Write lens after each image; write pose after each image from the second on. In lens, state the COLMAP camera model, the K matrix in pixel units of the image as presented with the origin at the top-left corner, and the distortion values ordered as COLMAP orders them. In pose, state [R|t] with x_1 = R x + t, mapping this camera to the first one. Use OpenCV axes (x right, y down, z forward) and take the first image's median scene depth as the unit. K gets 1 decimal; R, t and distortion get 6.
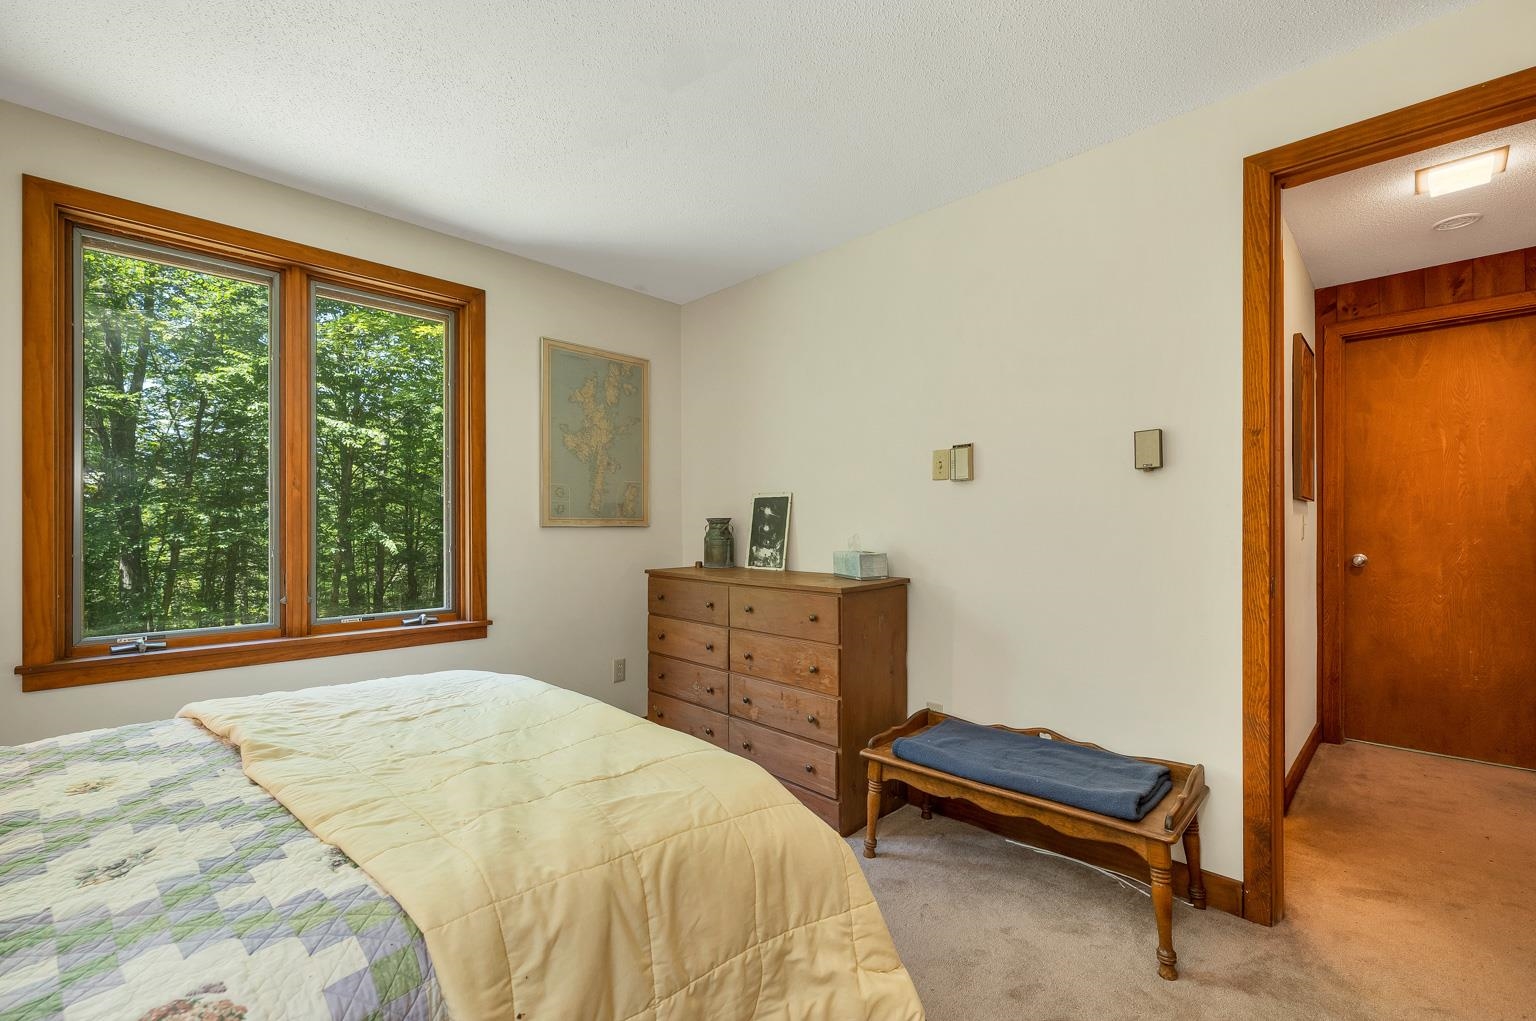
lens RADIAL K [[661.6, 0, 769.2], [0, 661.6, 532.5], [0, 0, 1]] dist [0.000959, 0.000162]
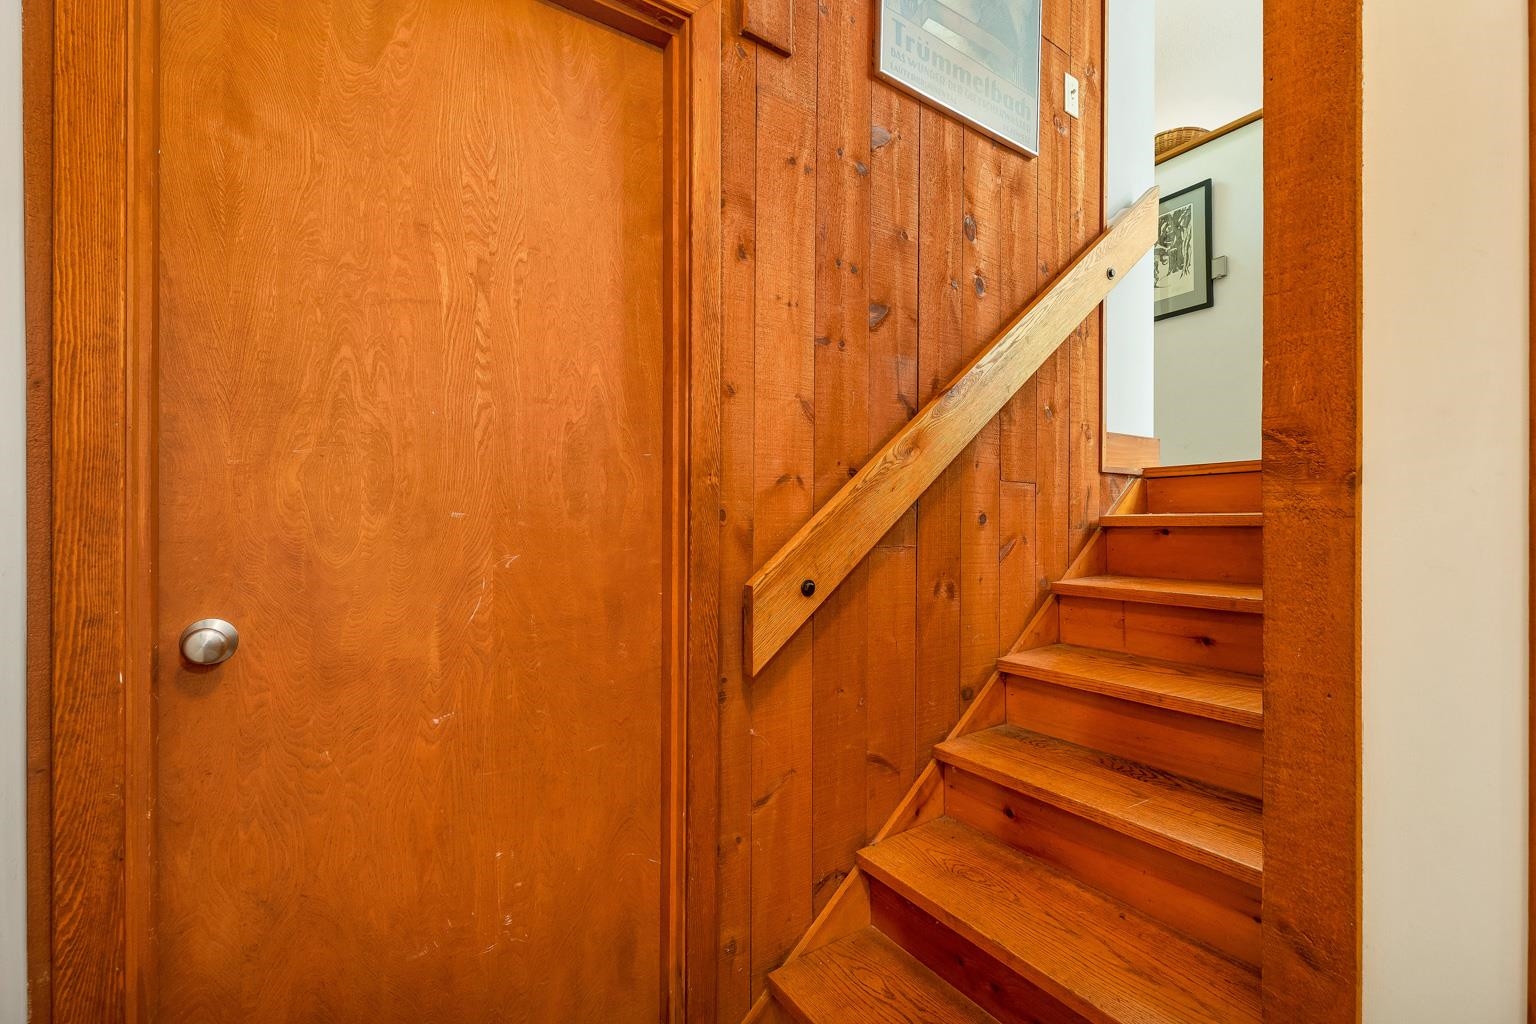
lens RADIAL K [[646.6, 0, 768.0], [0, 646.6, 512.0], [0, 0, 1]] dist [0.001233, 0.000131]
pose [[0.179272, 0.004699, 0.983788, 0.696848], [0.003063, 0.999981, -0.005335, -0.011503], [-0.983795, 0.003969, 0.179254, 0.753775]]
